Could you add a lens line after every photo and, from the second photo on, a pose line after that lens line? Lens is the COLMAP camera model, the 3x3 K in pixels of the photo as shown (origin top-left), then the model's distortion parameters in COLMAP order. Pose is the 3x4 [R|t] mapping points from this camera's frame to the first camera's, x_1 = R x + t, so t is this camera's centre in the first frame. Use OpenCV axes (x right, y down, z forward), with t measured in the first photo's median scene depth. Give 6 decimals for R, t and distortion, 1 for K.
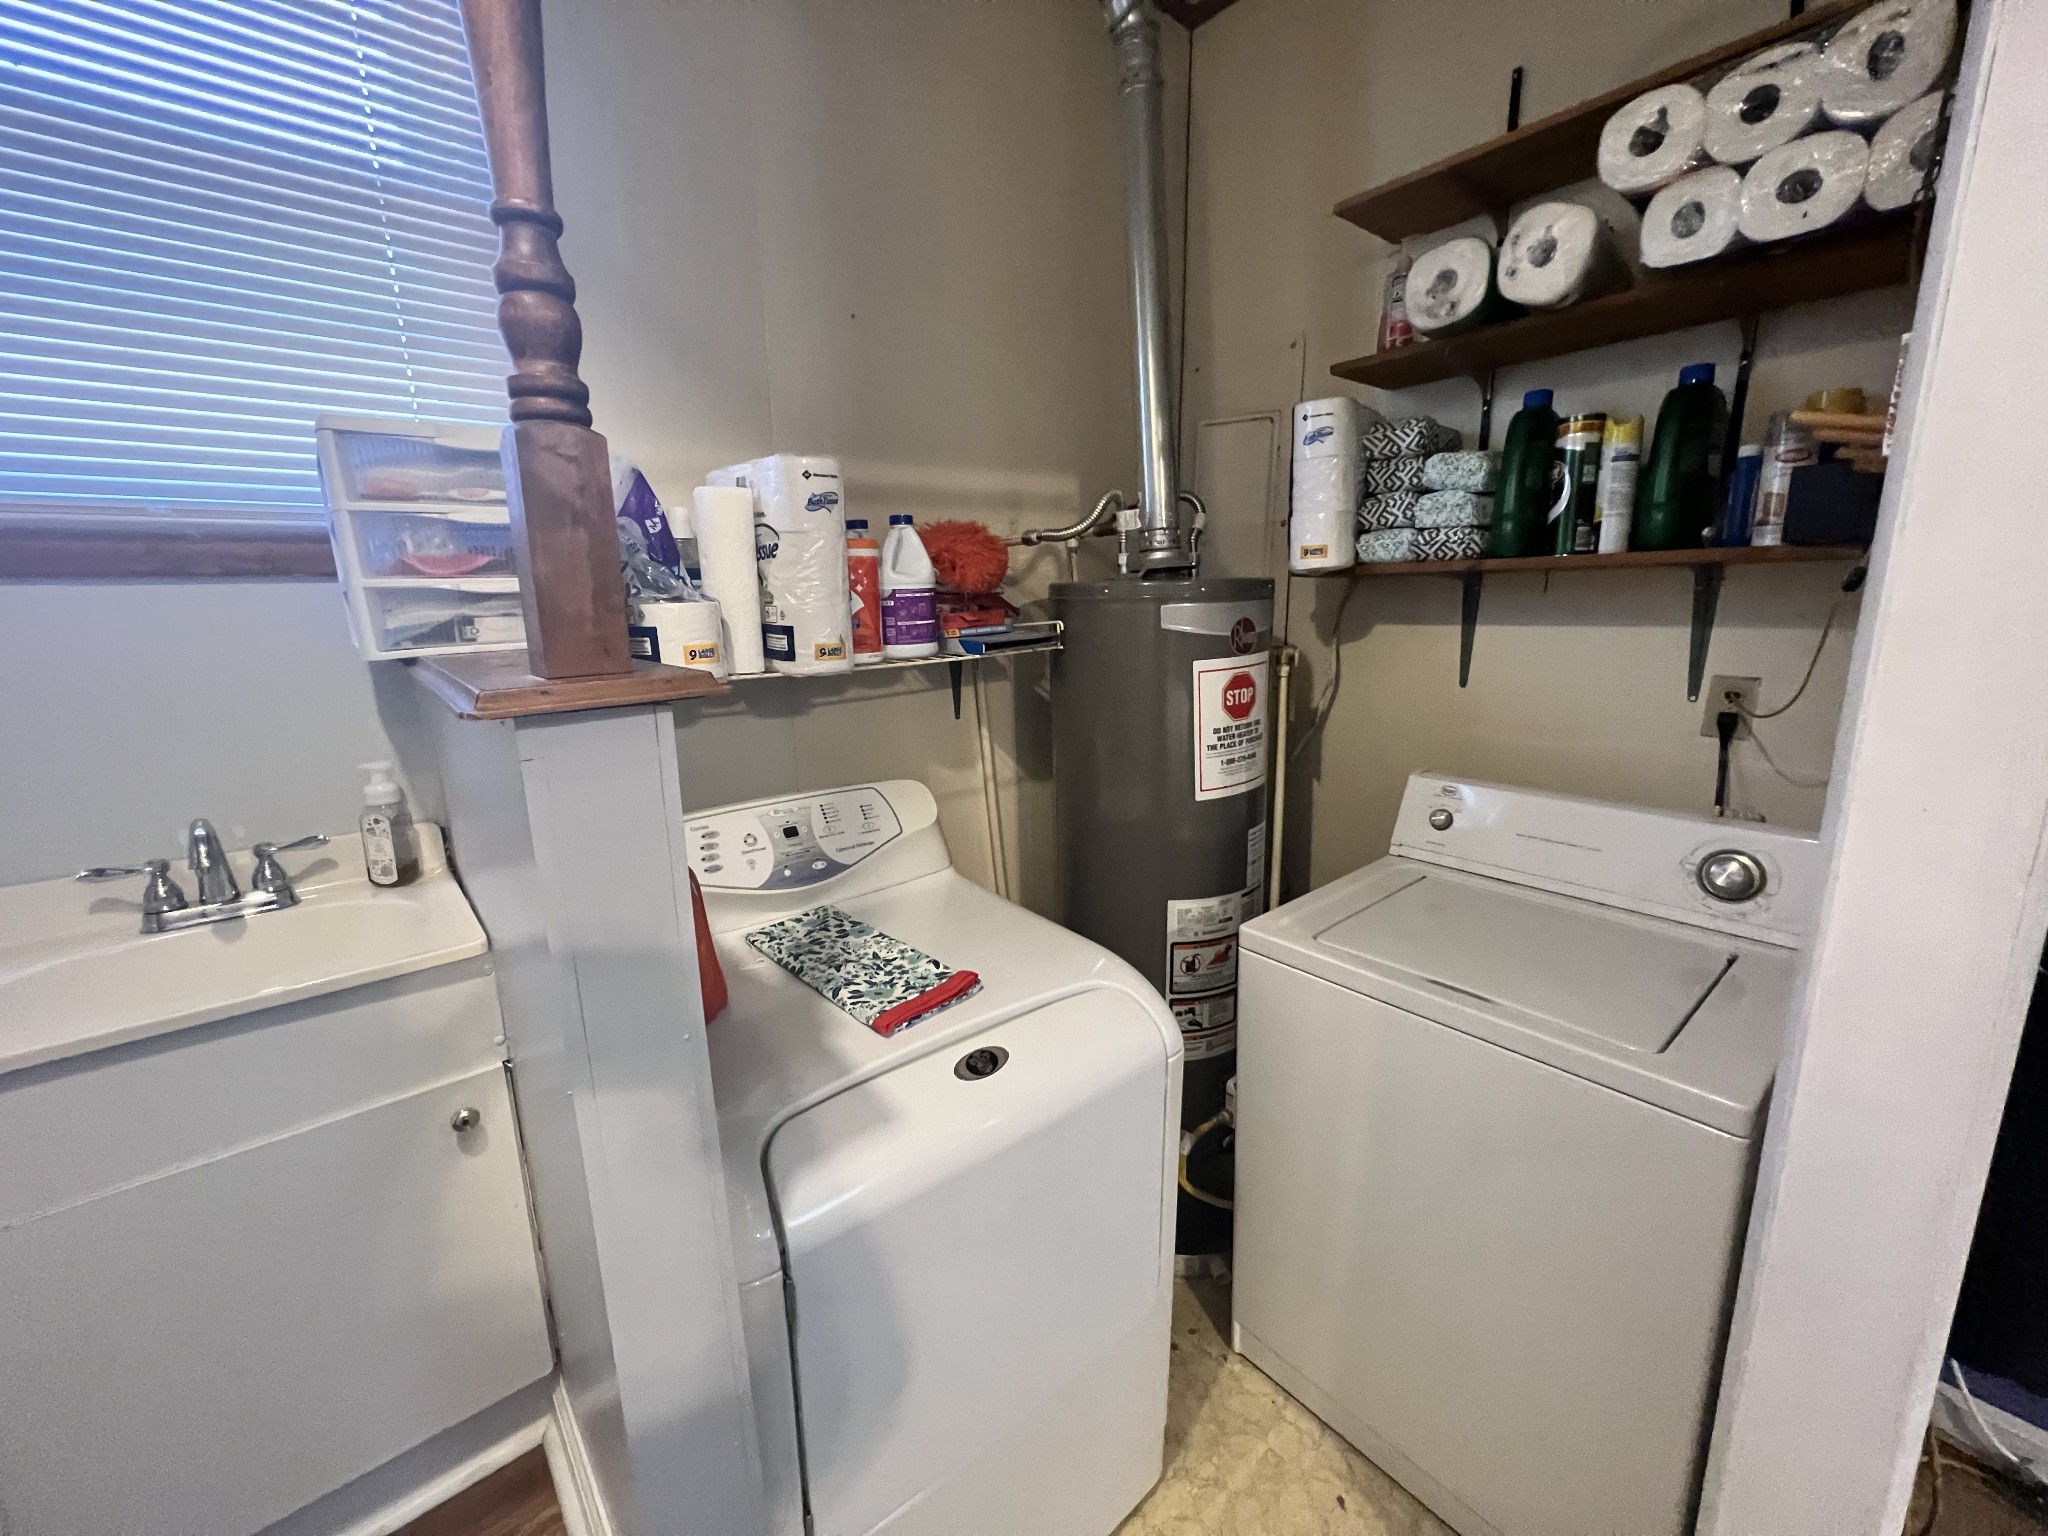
lens RADIAL K [[817.0, 0, 1023.2], [0, 817.0, 761.3], [0, 0, 1]] dist [-0.003151, 0.000677]
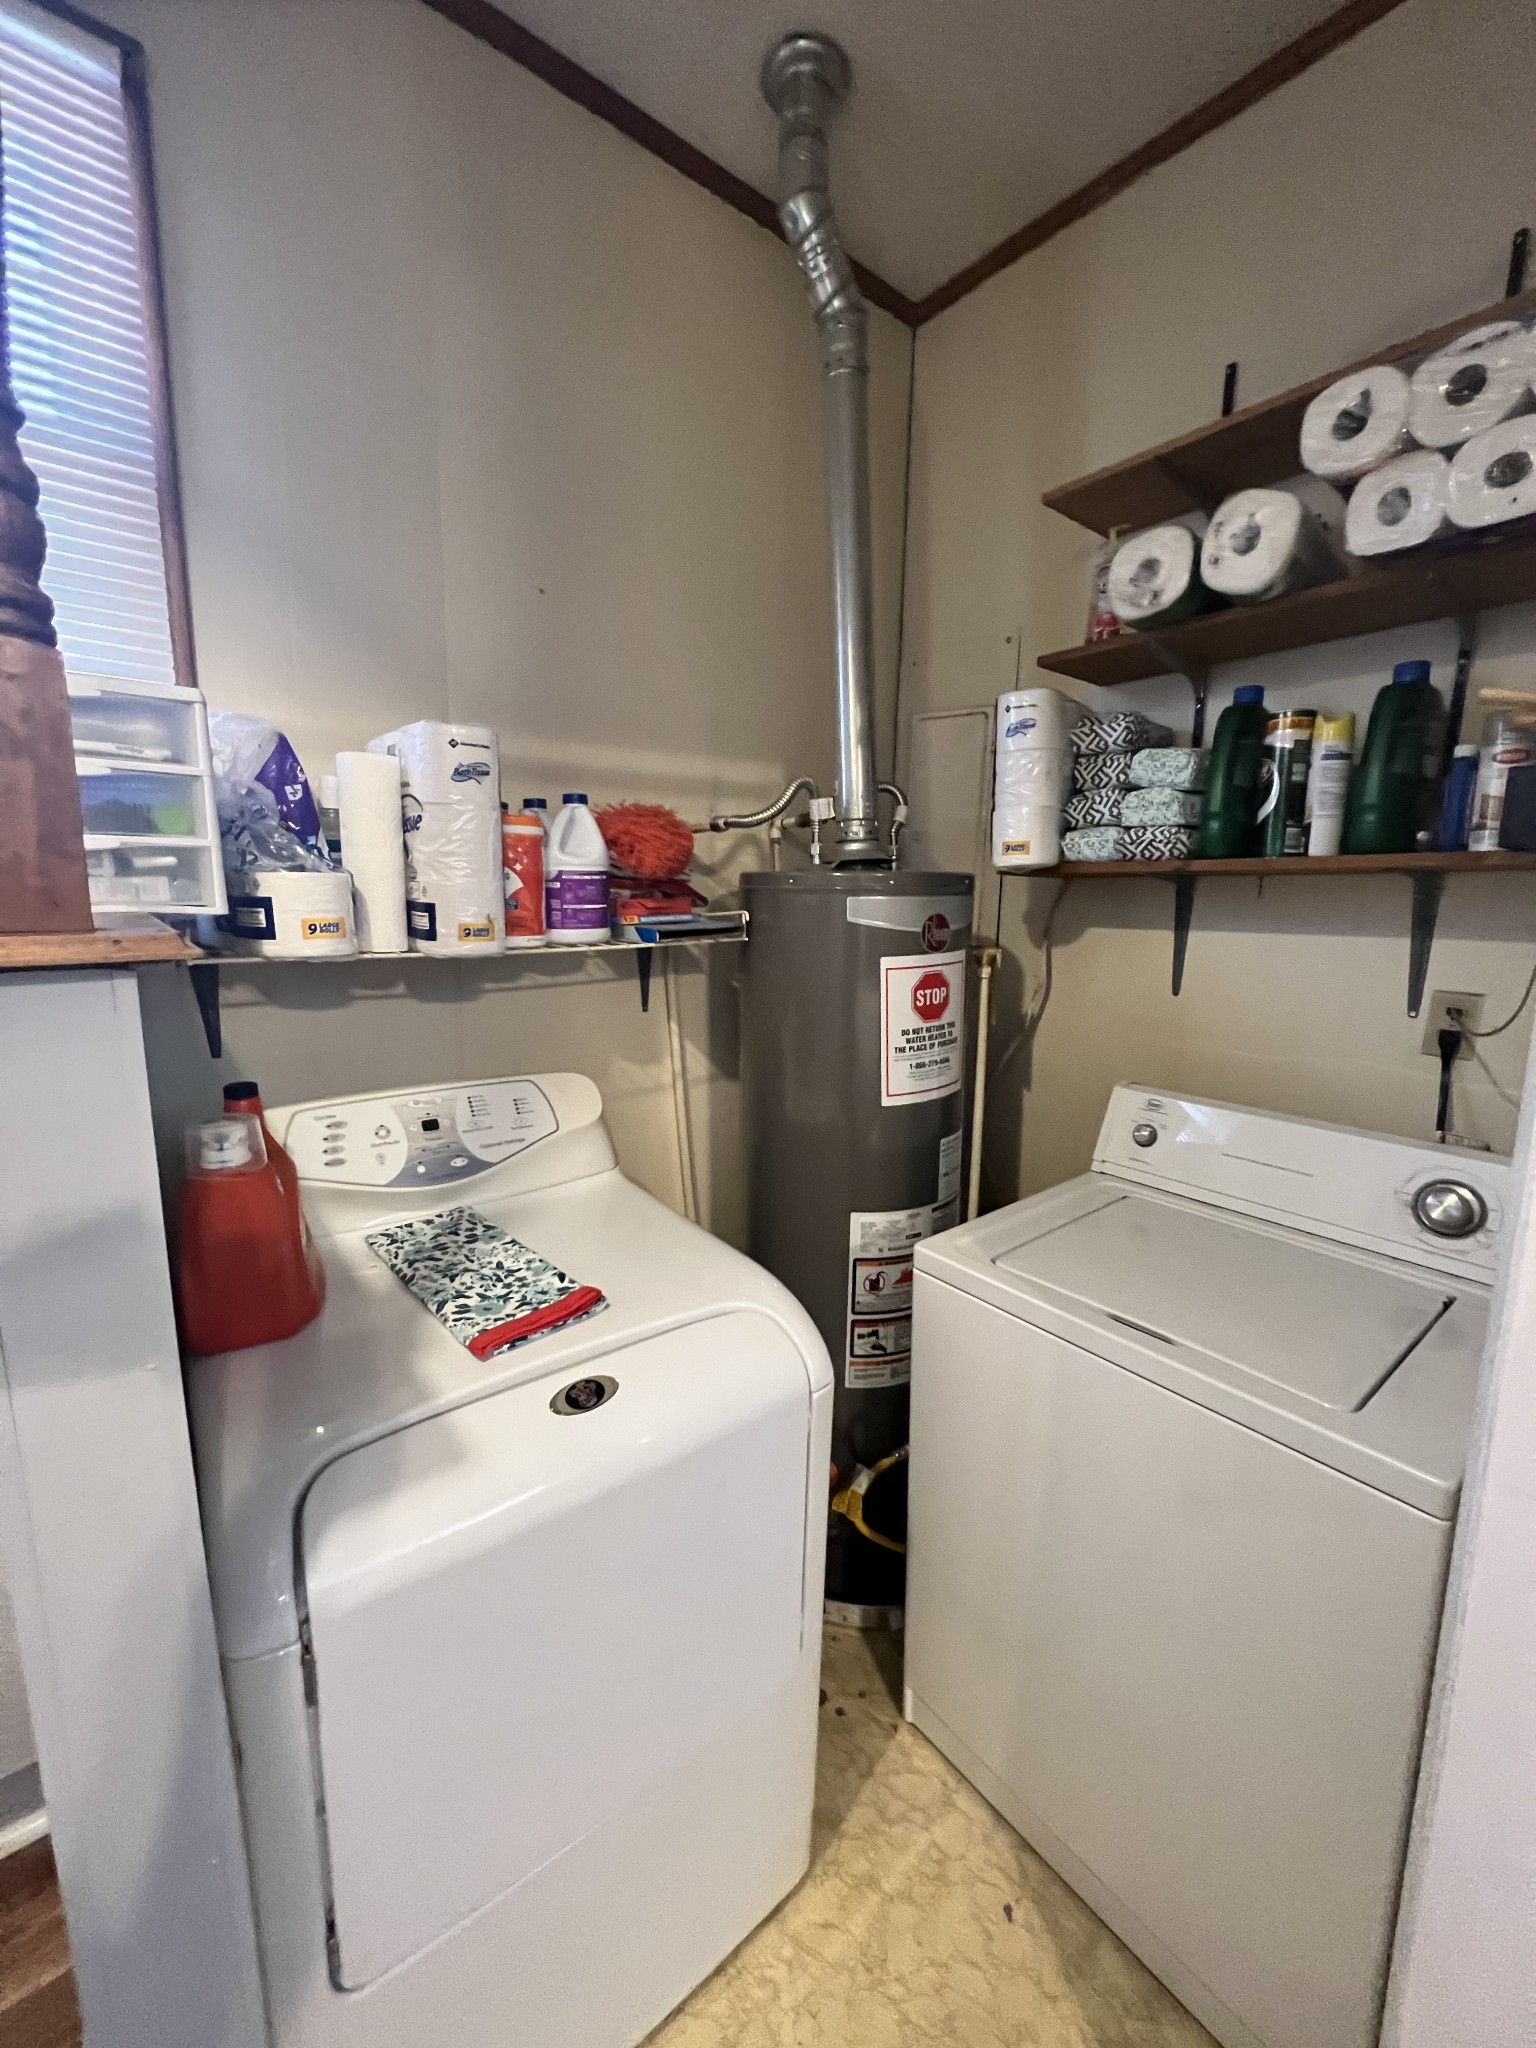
lens RADIAL K [[817.0, 0, 772.7], [0, 817.0, 1020.5], [0, 0, 1]] dist [-0.003151, 0.000677]
pose [[0.999409, 0.033569, -0.007380, 0.102729], [-0.033890, 0.998228, -0.048907, 0.000400], [0.005726, 0.049128, 0.998776, 0.068594]]
